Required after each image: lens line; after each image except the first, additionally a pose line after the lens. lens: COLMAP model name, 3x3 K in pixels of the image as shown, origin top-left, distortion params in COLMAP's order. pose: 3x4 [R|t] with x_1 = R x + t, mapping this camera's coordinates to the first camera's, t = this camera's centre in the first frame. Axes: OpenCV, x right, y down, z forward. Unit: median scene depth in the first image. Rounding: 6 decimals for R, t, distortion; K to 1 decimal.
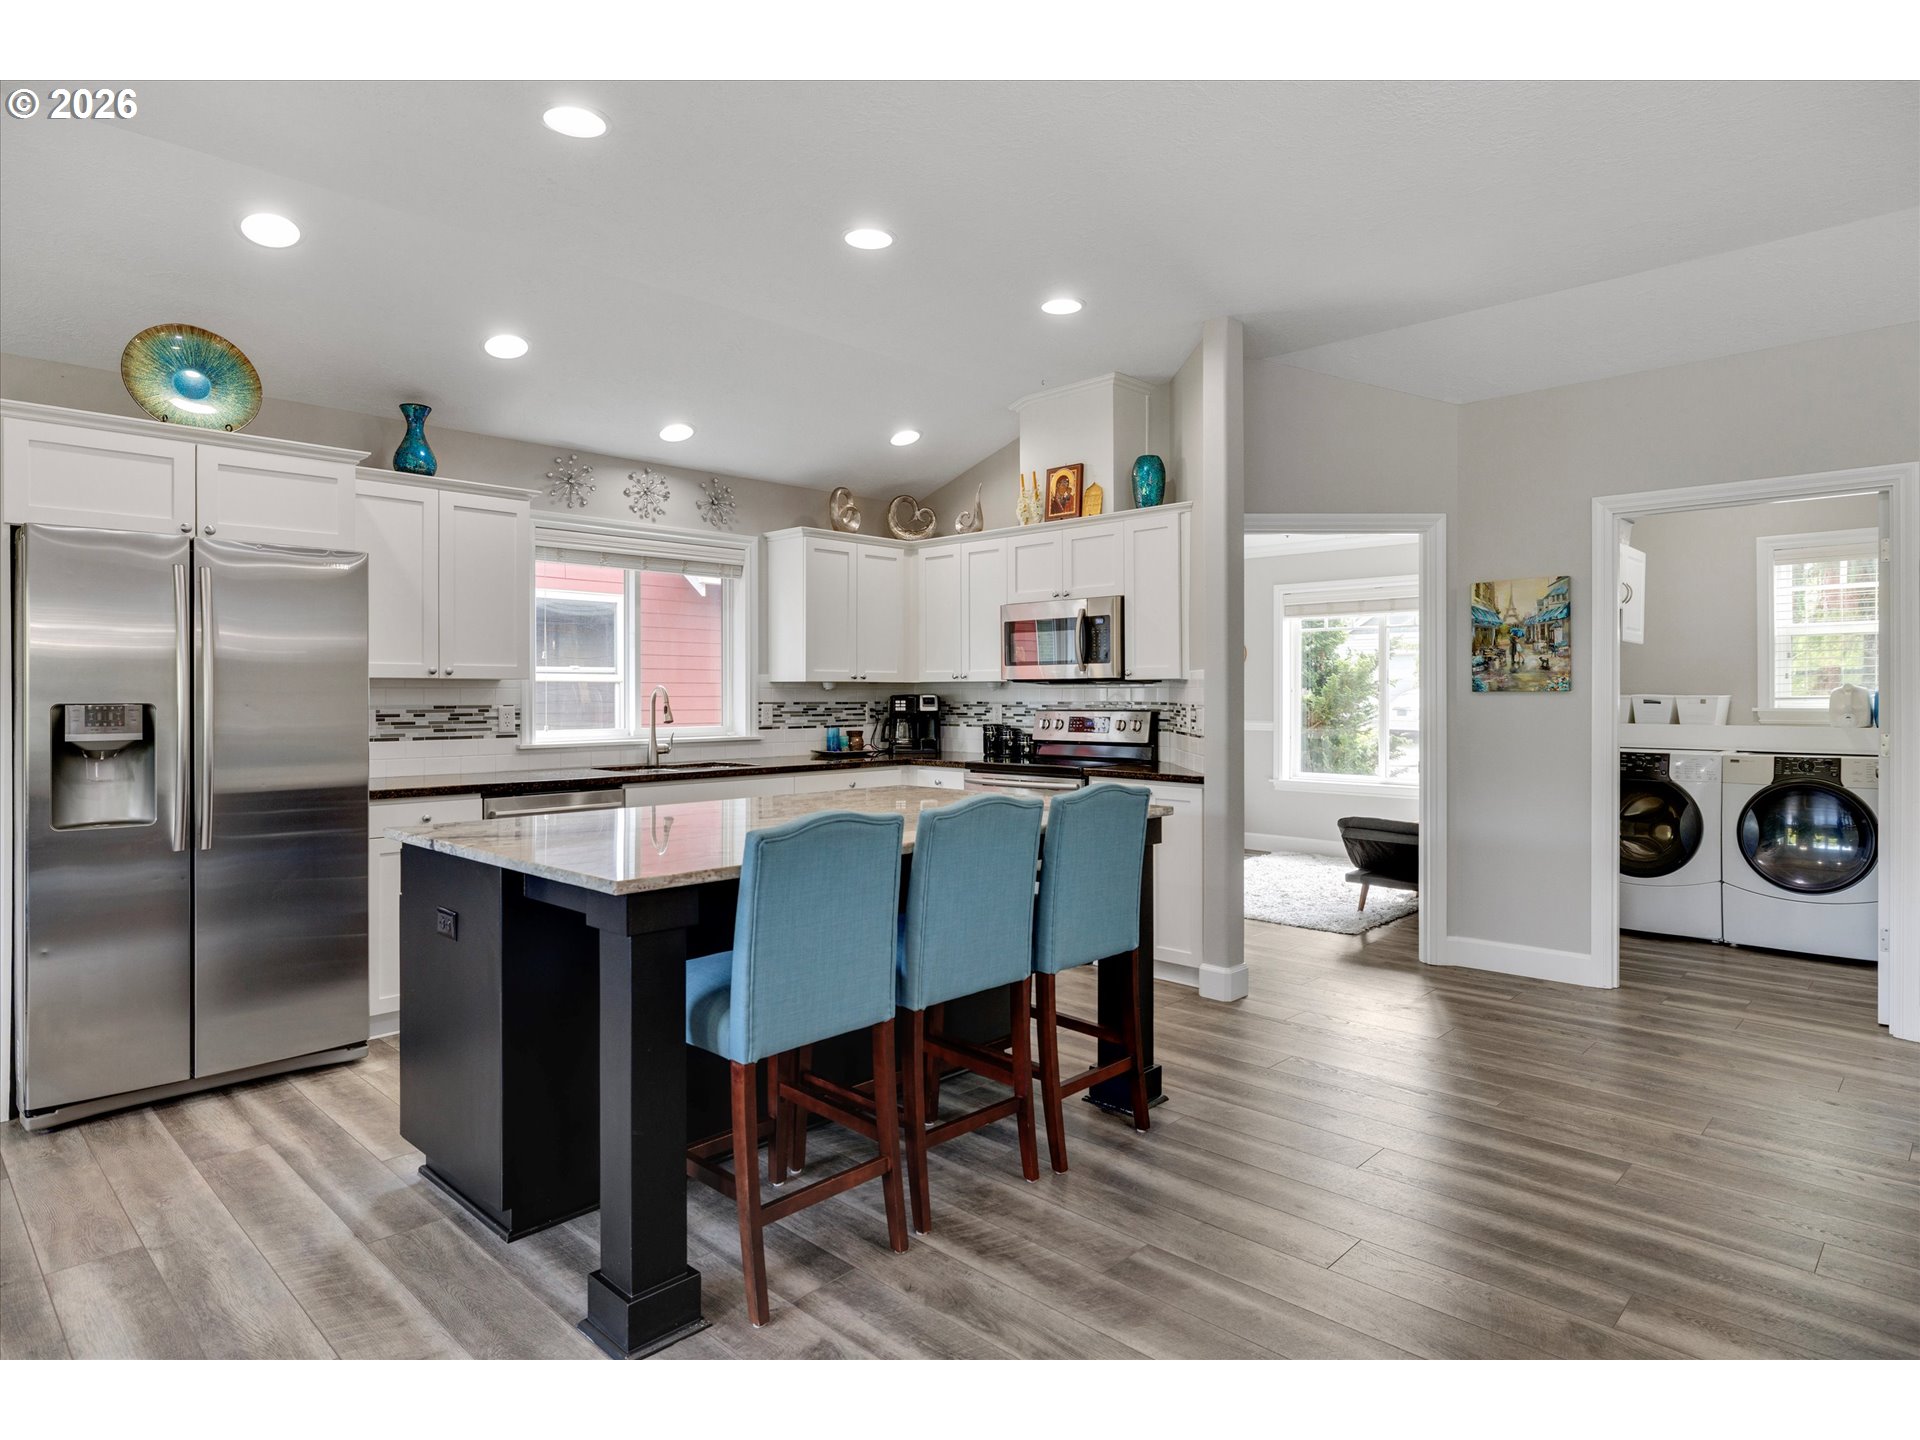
lens RADIAL K [[1085.9, 0, 958.8], [0, 1085.9, 706.6], [0, 0, 1]] dist [0.003230, 0.000515]
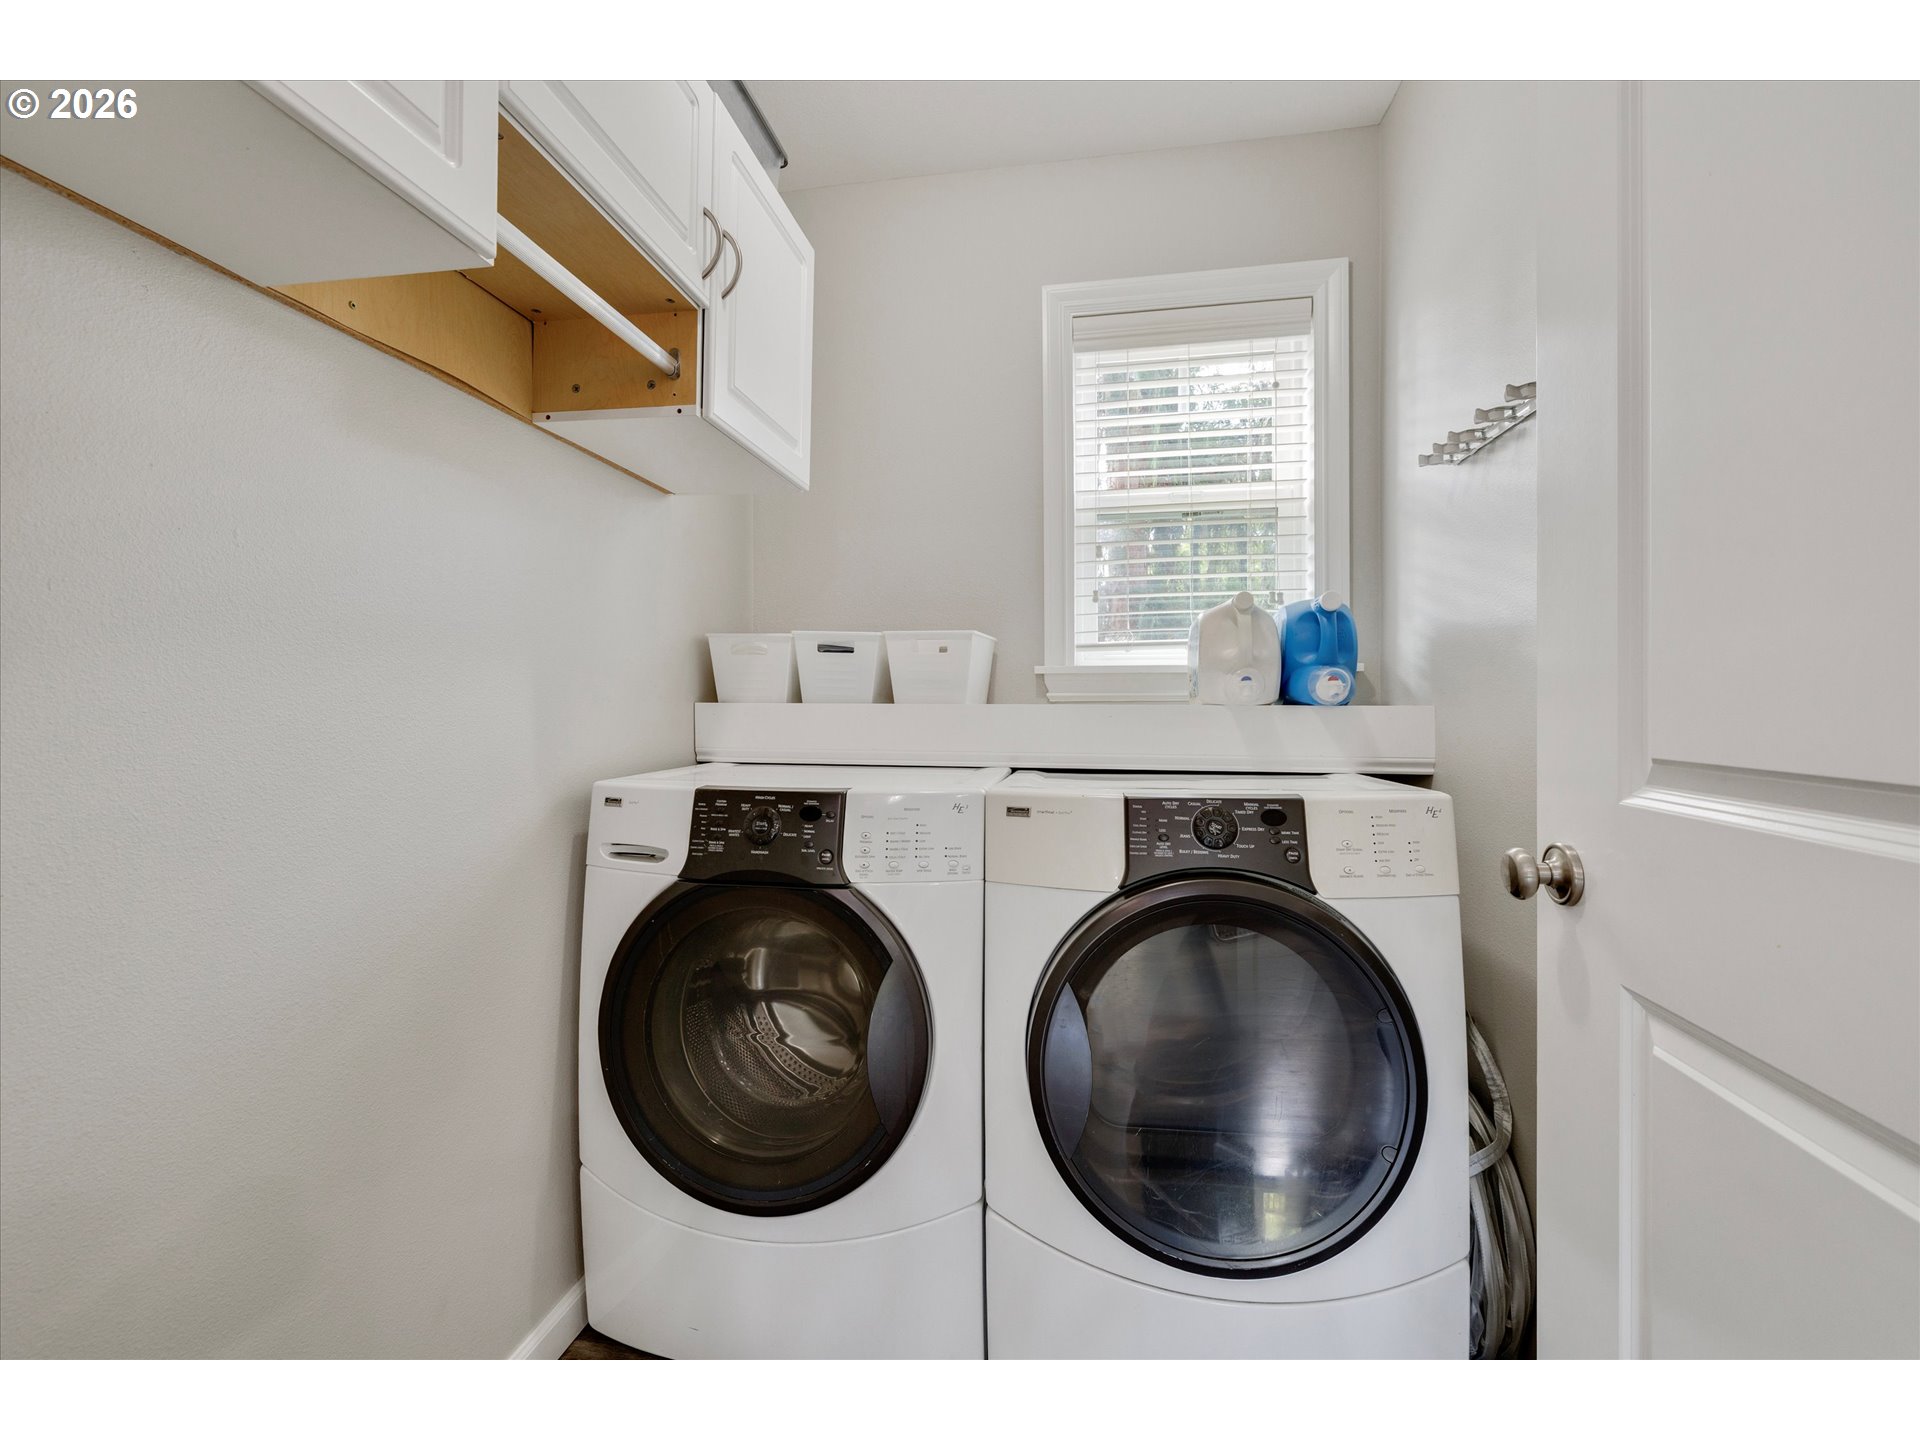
lens RADIAL K [[817.0, 0, 960.0], [0, 817.0, 720.0], [0, 0, 1]] dist [0.003765, 0.000256]
pose [[0.825575, -0.003070, 0.564283, 0.549172], [-0.002227, 0.999960, 0.008698, 0.020471], [-0.564287, -0.008438, 0.825535, 0.790350]]
